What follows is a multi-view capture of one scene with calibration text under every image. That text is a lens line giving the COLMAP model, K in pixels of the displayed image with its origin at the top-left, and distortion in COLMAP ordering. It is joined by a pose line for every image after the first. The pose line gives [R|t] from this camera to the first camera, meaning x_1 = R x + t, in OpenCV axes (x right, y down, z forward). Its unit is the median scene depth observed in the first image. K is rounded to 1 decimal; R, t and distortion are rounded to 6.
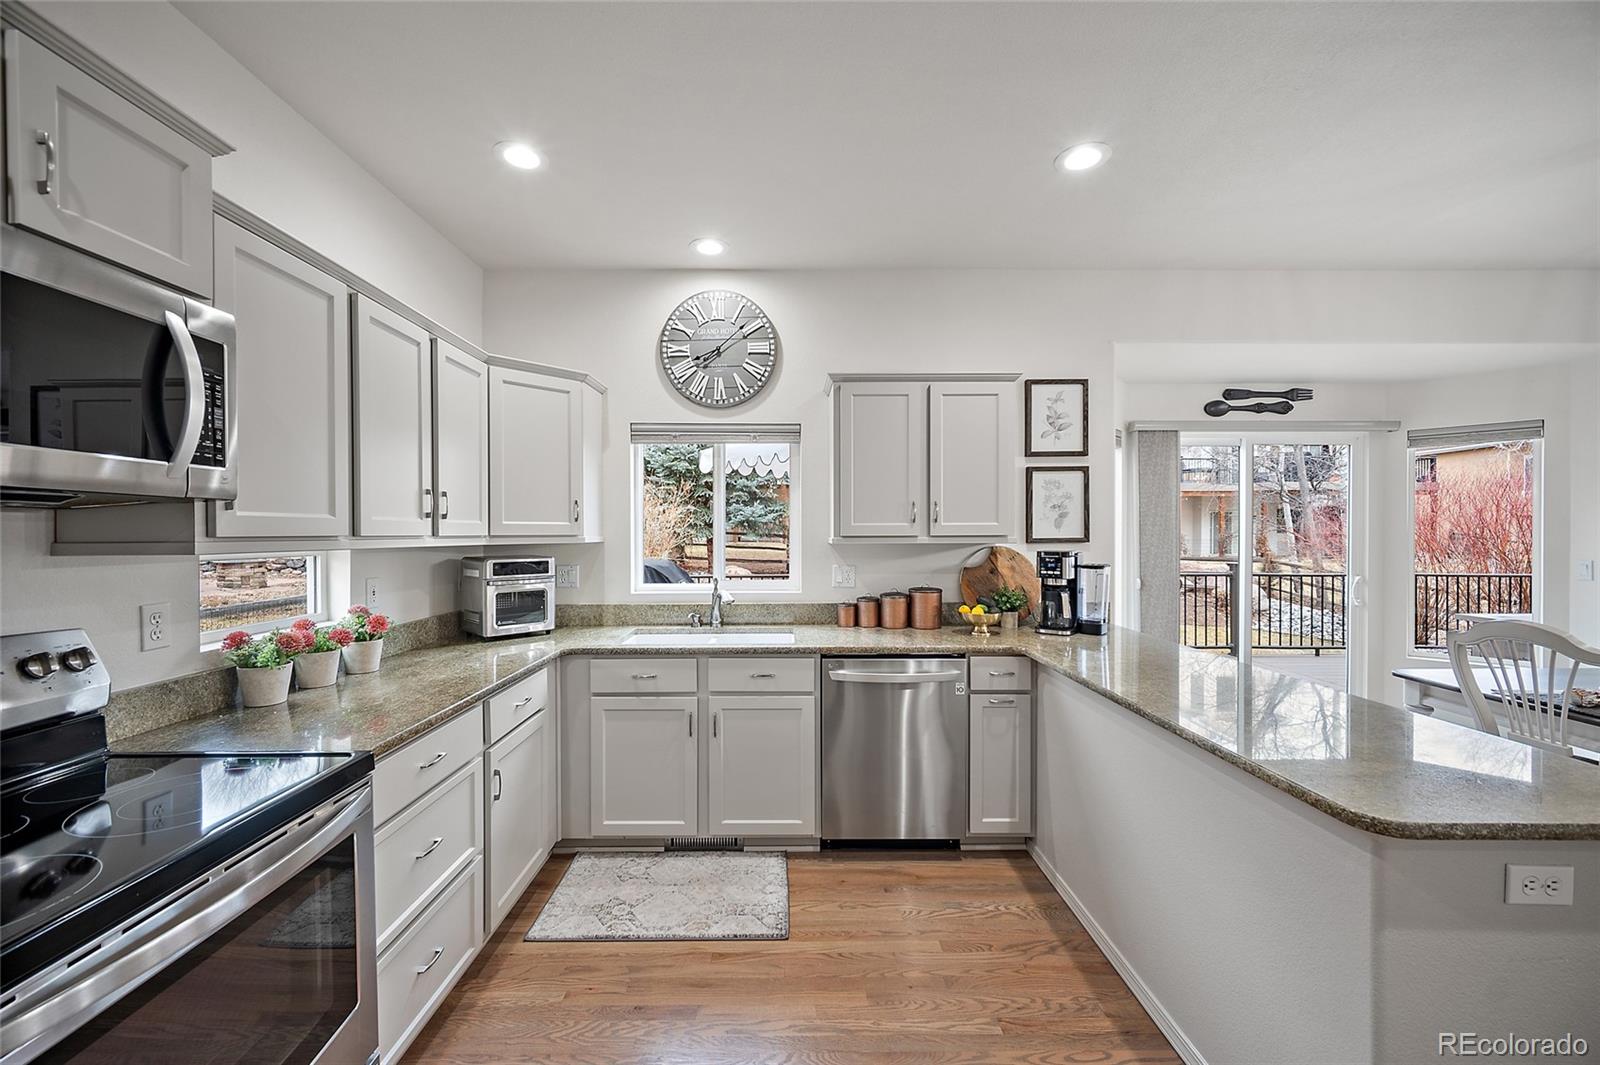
lens RADIAL K [[626.1, 0, 793.5], [0, 626.1, 538.1], [0, 0, 1]] dist [-0.002173, 0.000668]
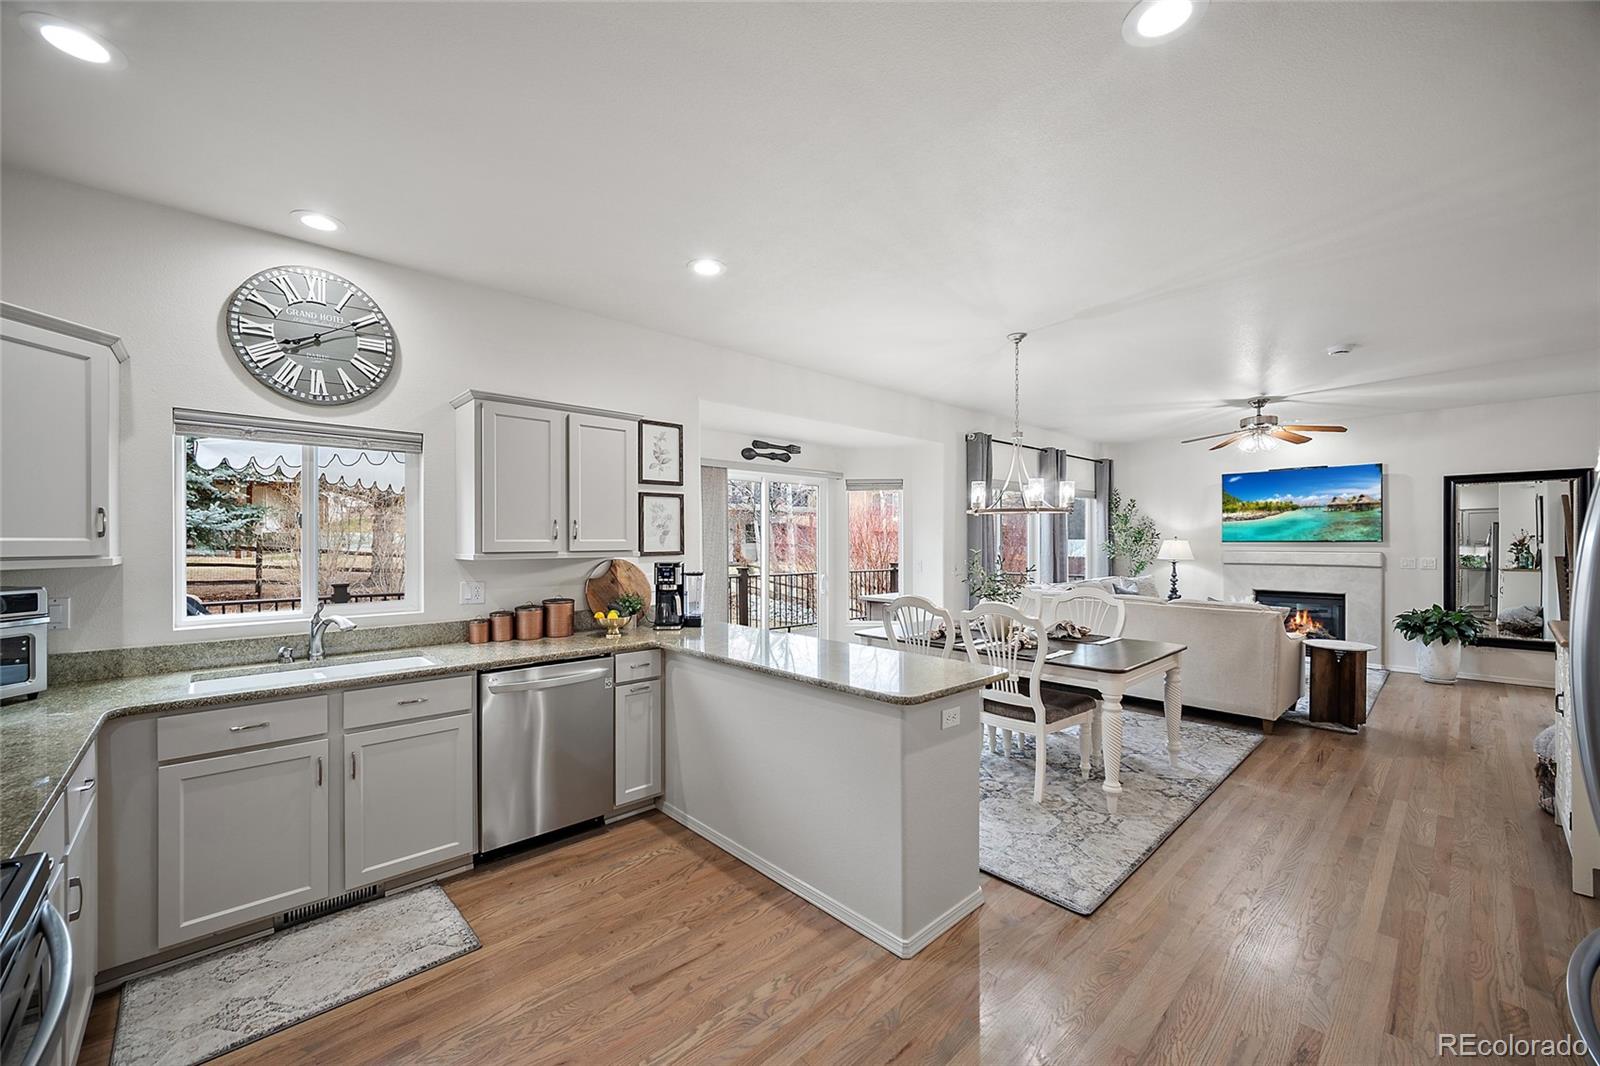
lens RADIAL K [[626.1, 0, 785.2], [0, 626.1, 542.0], [0, 0, 1]] dist [-0.002173, 0.000668]
pose [[0.743237, -0.000280, 0.669028, -0.237097], [0.006356, 0.999958, -0.006642, -0.010288], [-0.668998, 0.009189, 0.743207, -0.074763]]
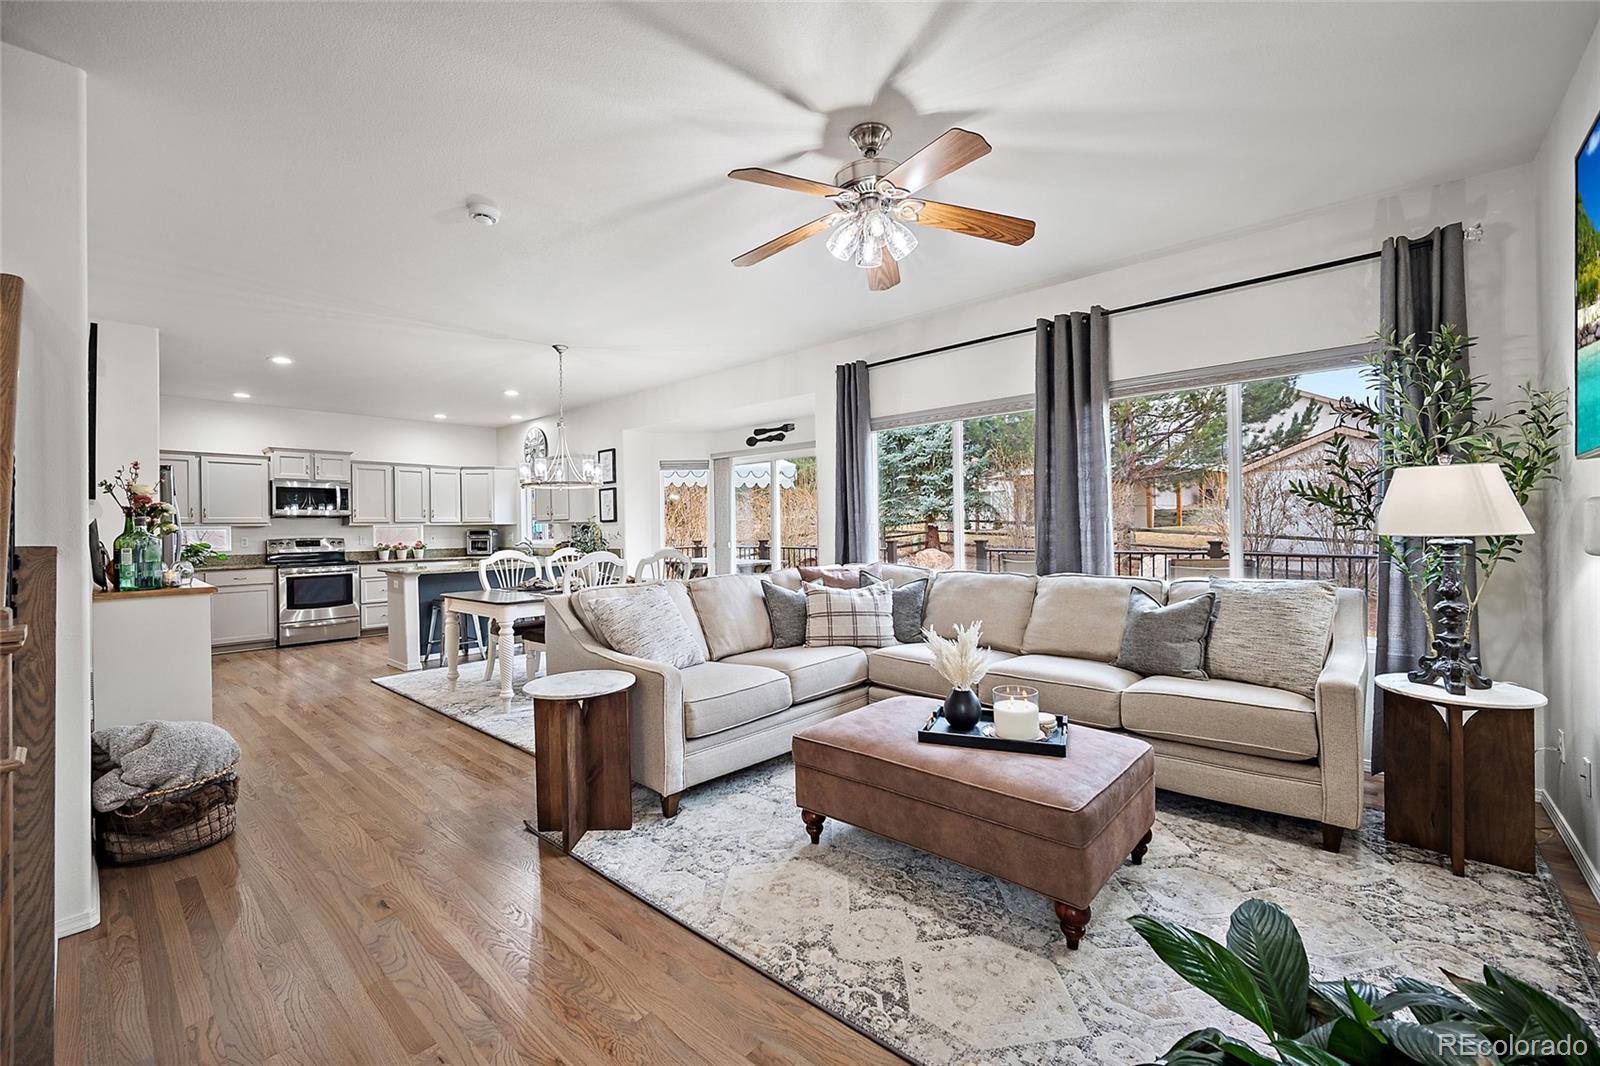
lens RADIAL K [[651.8, 0, 793.1], [0, 651.8, 521.2], [0, 0, 1]] dist [-0.000617, -0.002046]
pose [[0.733770, -0.011377, -0.679303, 2.738013], [0.005007, 0.999923, -0.011338, 0.037423], [0.679380, 0.004918, 0.733770, -0.286344]]
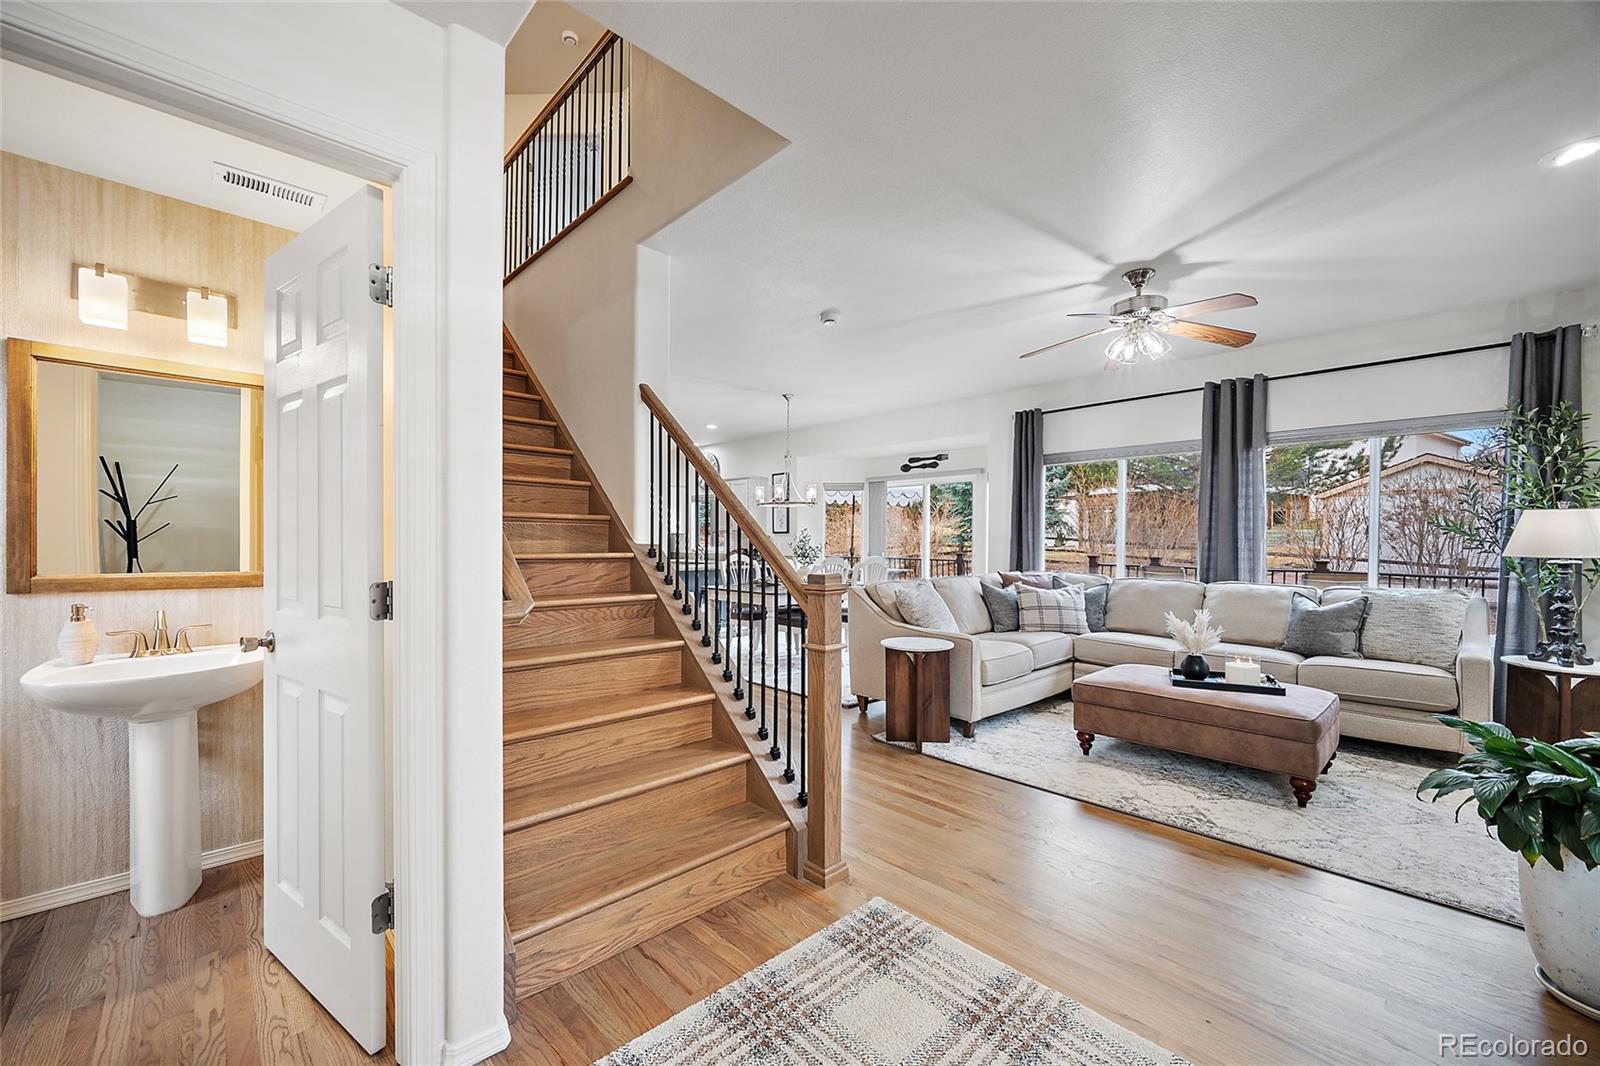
lens RADIAL K [[626.1, 0, 790.5], [0, 626.1, 543.6], [0, 0, 1]] dist [-0.002173, 0.000668]
pose [[0.676403, 0.014785, -0.736384, 2.678550], [-0.016237, 0.999855, 0.005161, 0.041070], [0.736353, 0.008466, 0.676544, -0.868230]]
